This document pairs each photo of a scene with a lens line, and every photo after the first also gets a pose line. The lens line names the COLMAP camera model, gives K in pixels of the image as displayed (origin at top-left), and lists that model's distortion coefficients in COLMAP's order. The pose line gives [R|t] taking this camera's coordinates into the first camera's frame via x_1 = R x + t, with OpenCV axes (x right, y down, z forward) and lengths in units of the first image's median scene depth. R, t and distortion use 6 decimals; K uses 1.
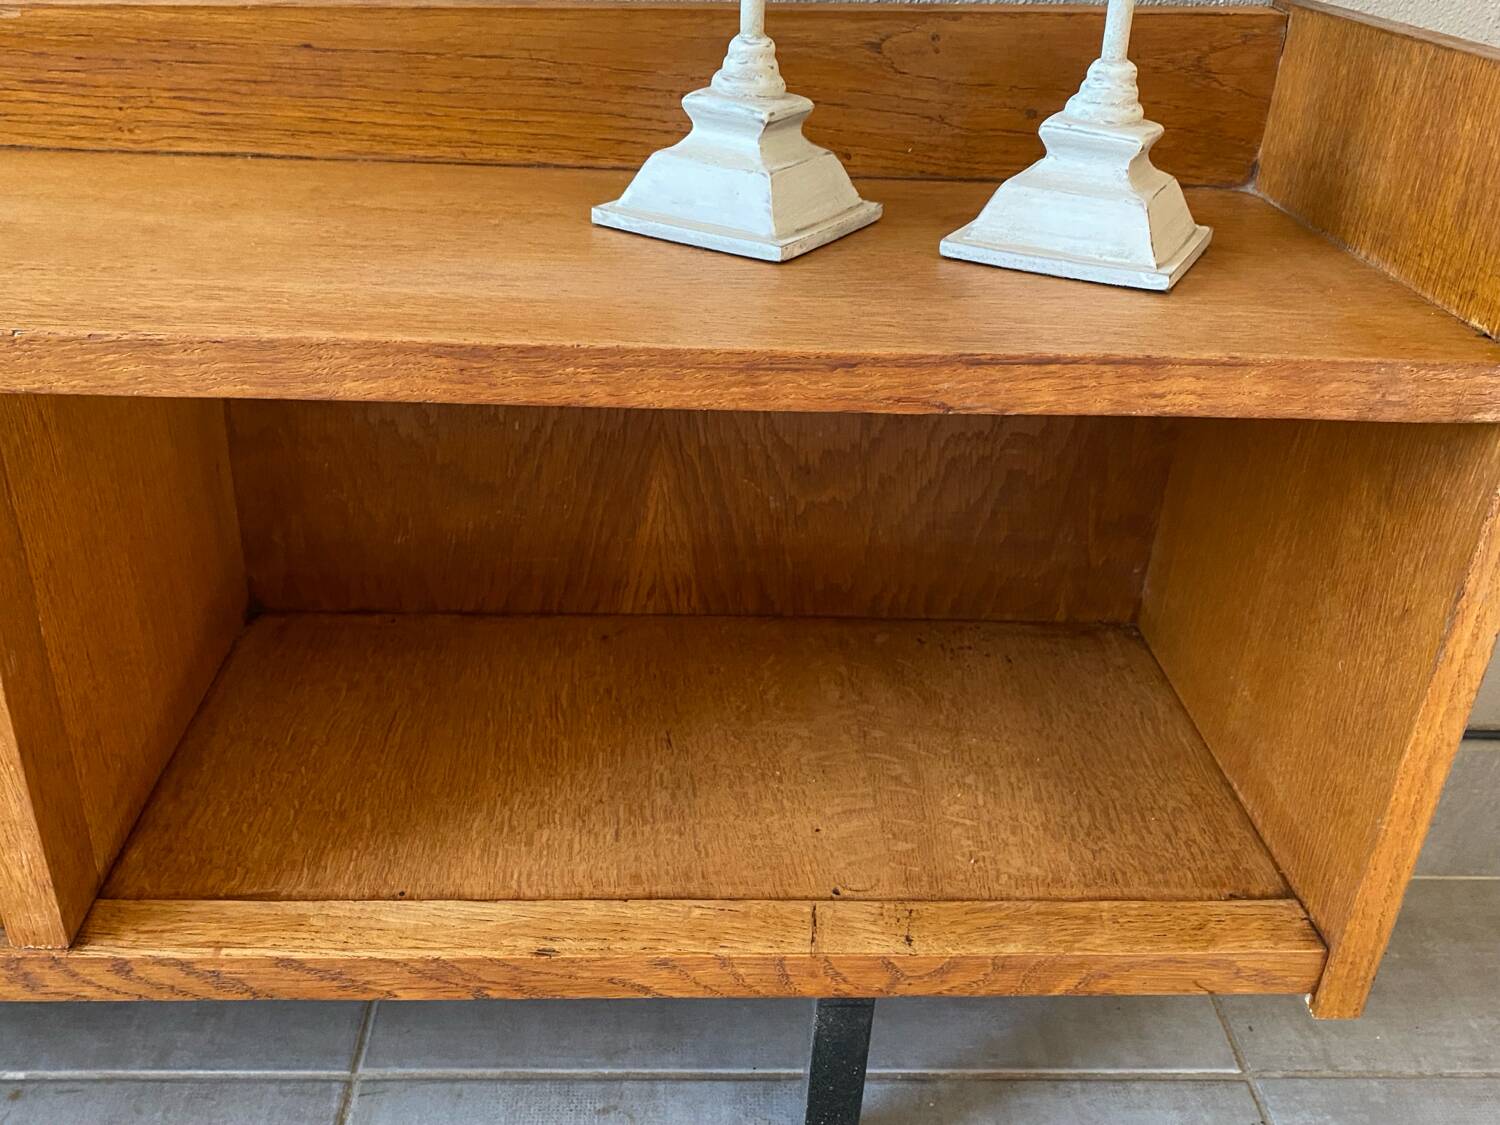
lens RADIAL K [[1355.8, 0, 728.6], [0, 1355.8, 559.0], [0, 0, 1]] dist [0.019304, -0.016044]
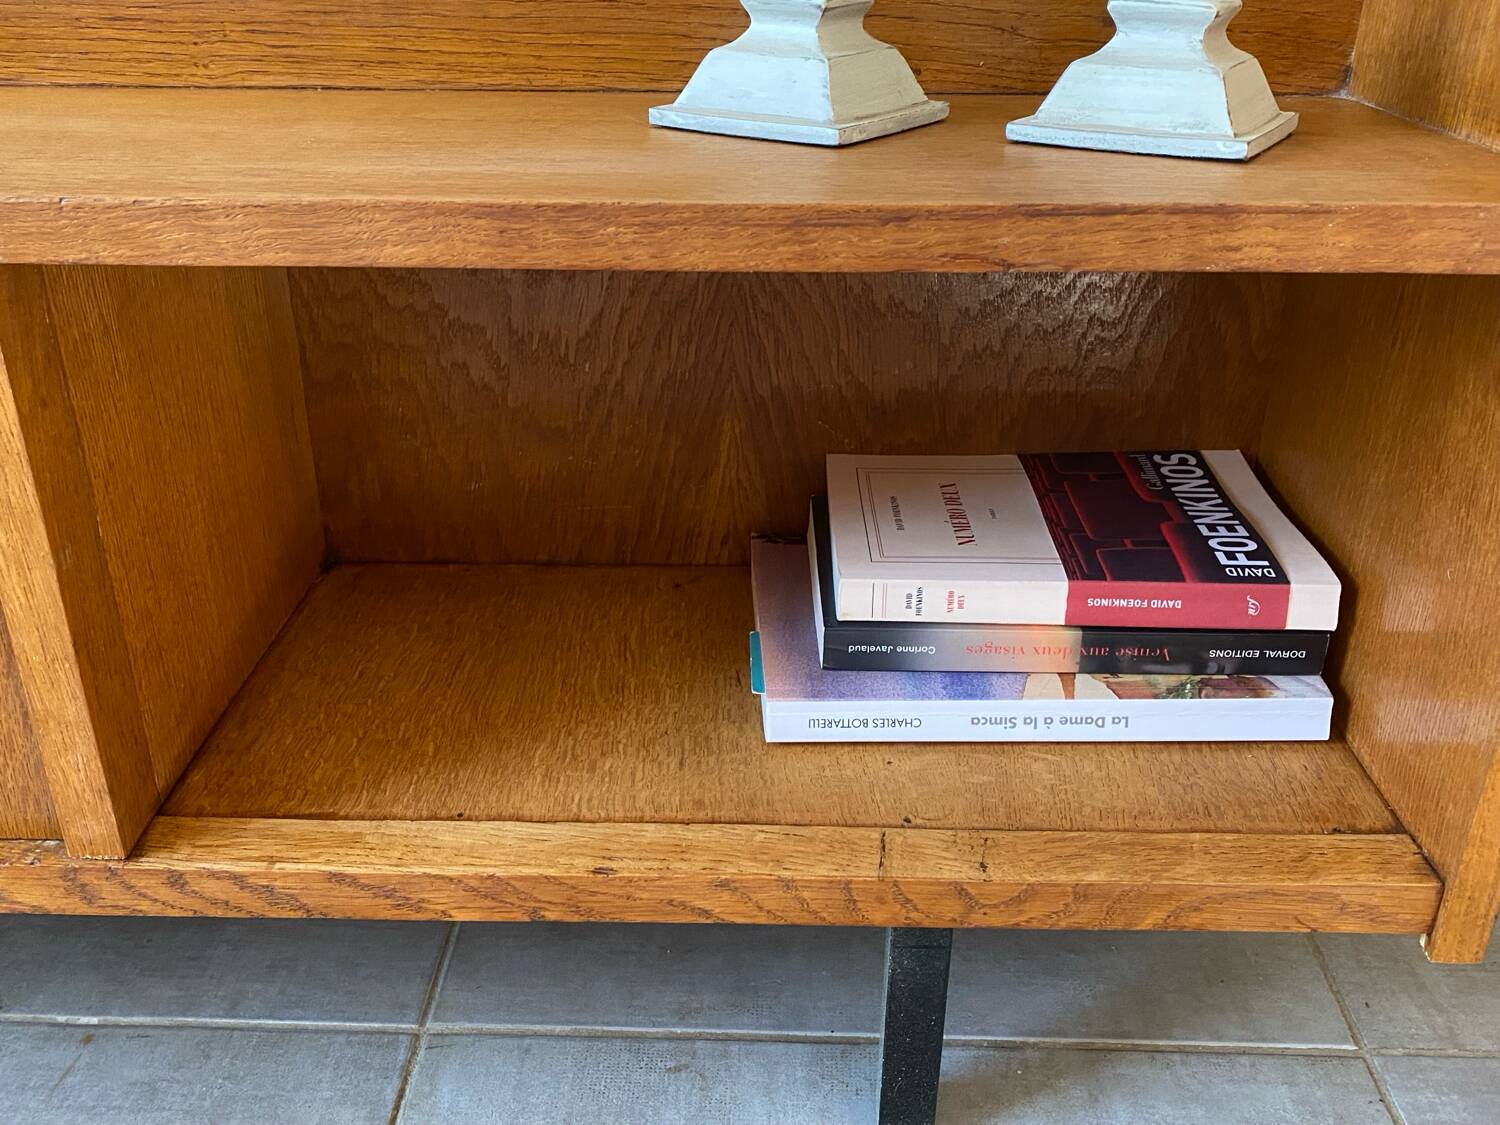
lens RADIAL K [[1355.8, 0, 738.5], [0, 1355.8, 553.1], [0, 0, 1]] dist [0.019304, -0.016044]
pose [[0.997251, -0.005599, -0.073887, 0.032114], [0.002590, 0.999166, -0.040758, 0.095802], [0.074054, 0.040455, 0.996433, 0.033672]]
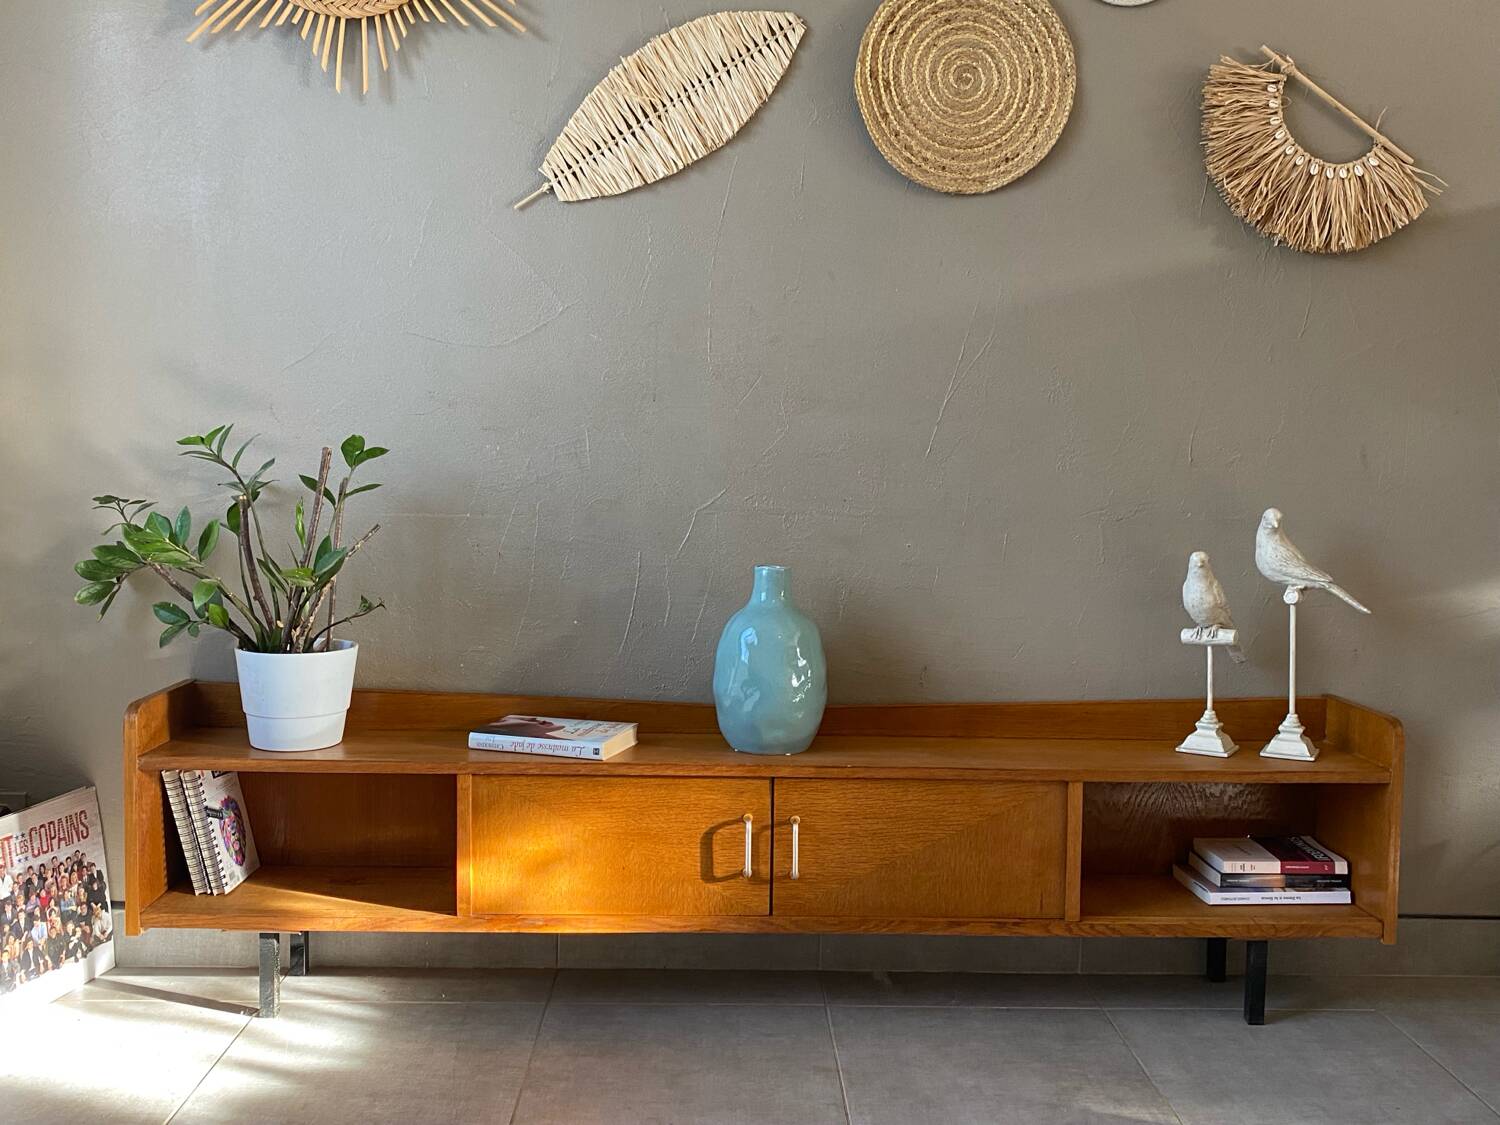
lens RADIAL K [[1355.8, 0, 752.3], [0, 1355.8, 543.0], [0, 0, 1]] dist [0.019304, -0.016044]
pose [[0.999564, -0.026366, -0.013298, -1.286330], [0.018362, 0.907621, -0.419389, 0.883379], [0.023127, 0.418962, 0.907709, -3.038978]]
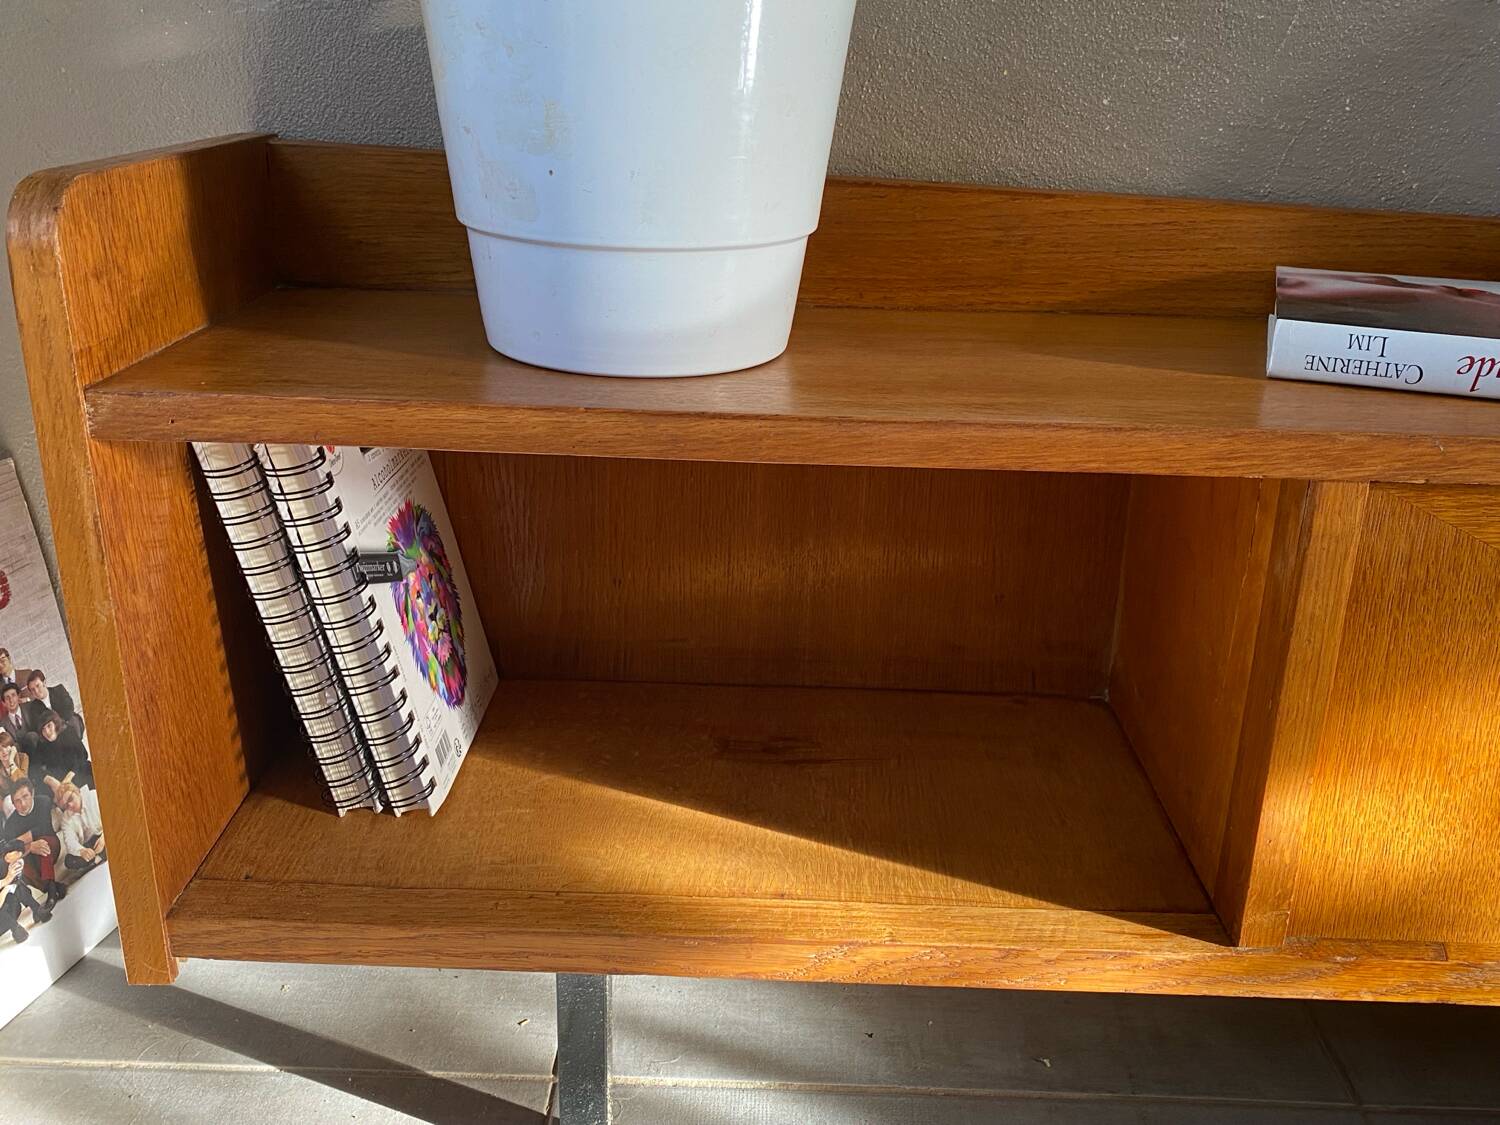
lens RADIAL K [[1343.8, 0, 759.5], [0, 1343.8, 536.6], [0, 0, 1]] dist [0.036387, -0.056681]
pose [[0.998625, 0.000507, -0.052417, -2.515880], [-0.007826, 0.990189, -0.139516, 0.048953], [0.051832, 0.139734, 0.988832, -0.339143]]
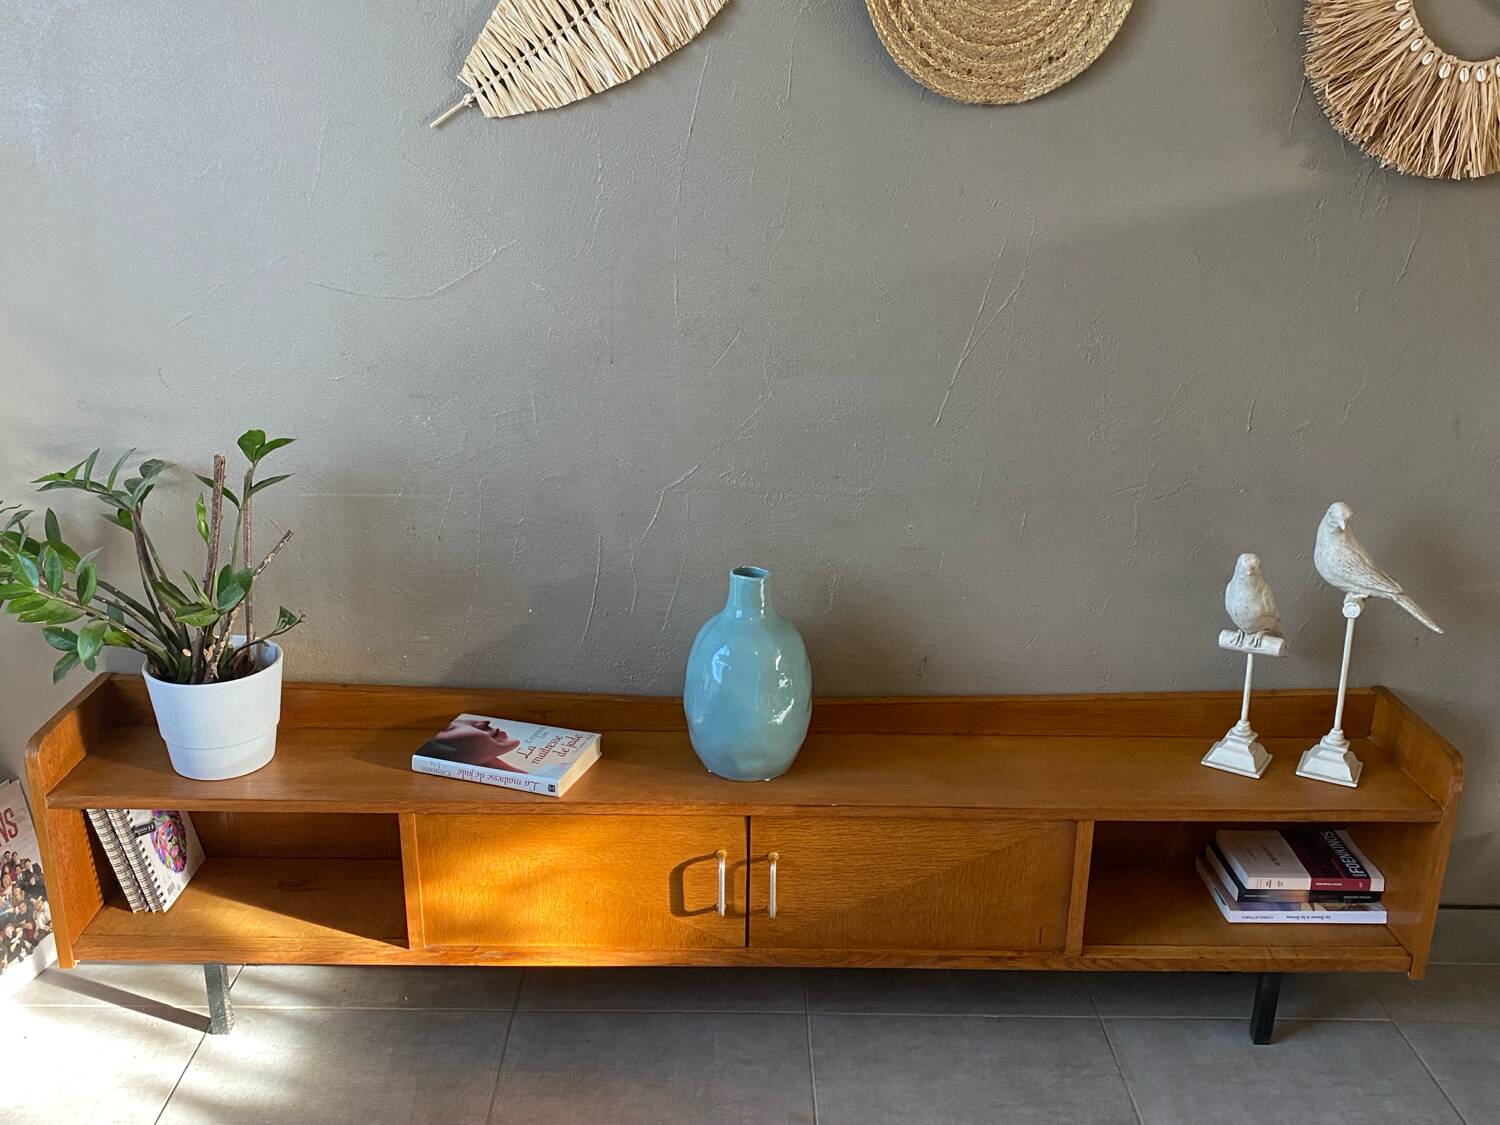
lens RADIAL K [[1355.8, 0, 740.2], [0, 1355.8, 559.9], [0, 0, 1]] dist [0.019304, -0.016044]
pose [[0.998964, -0.018004, -0.041797, -1.163186], [0.010764, 0.985833, -0.167381, -0.172951], [0.044219, 0.166758, 0.985006, -2.794883]]
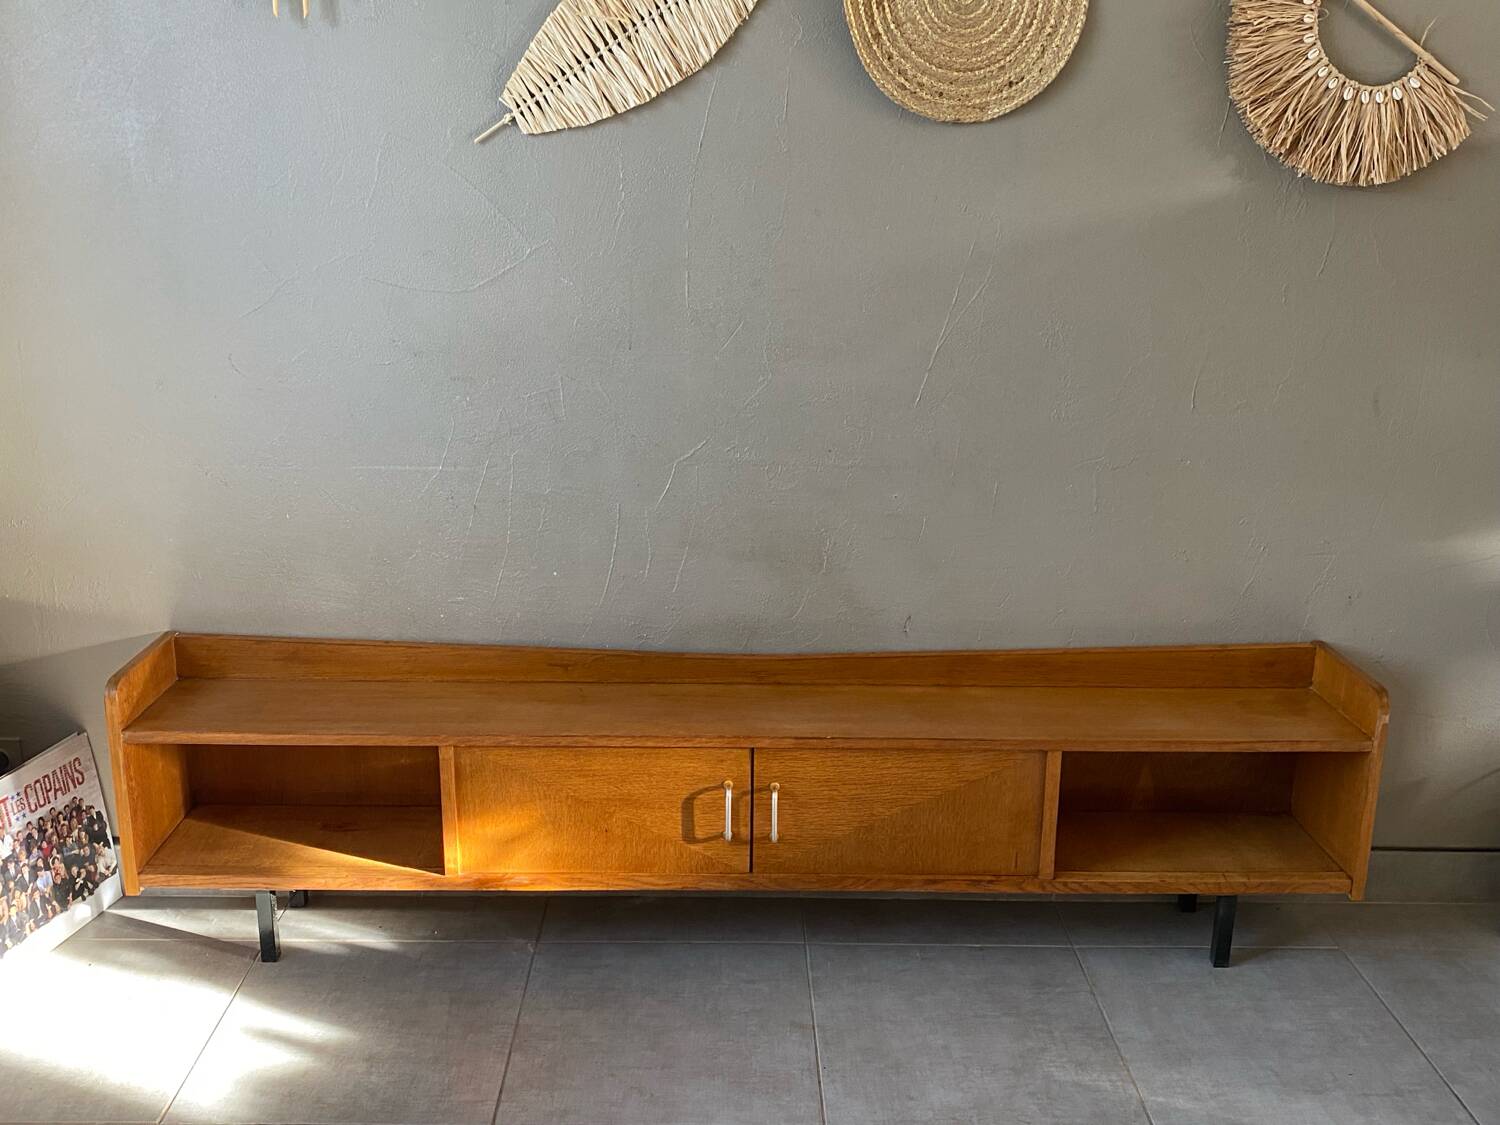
lens RADIAL K [[1355.8, 0, 743.2], [0, 1355.8, 539.5], [0, 0, 1]] dist [0.019304, -0.016044]
pose [[0.999196, -0.023441, -0.032520, -1.185057], [0.015148, 0.971850, -0.235115, 0.216072], [0.037116, 0.234433, 0.971423, -3.157479]]
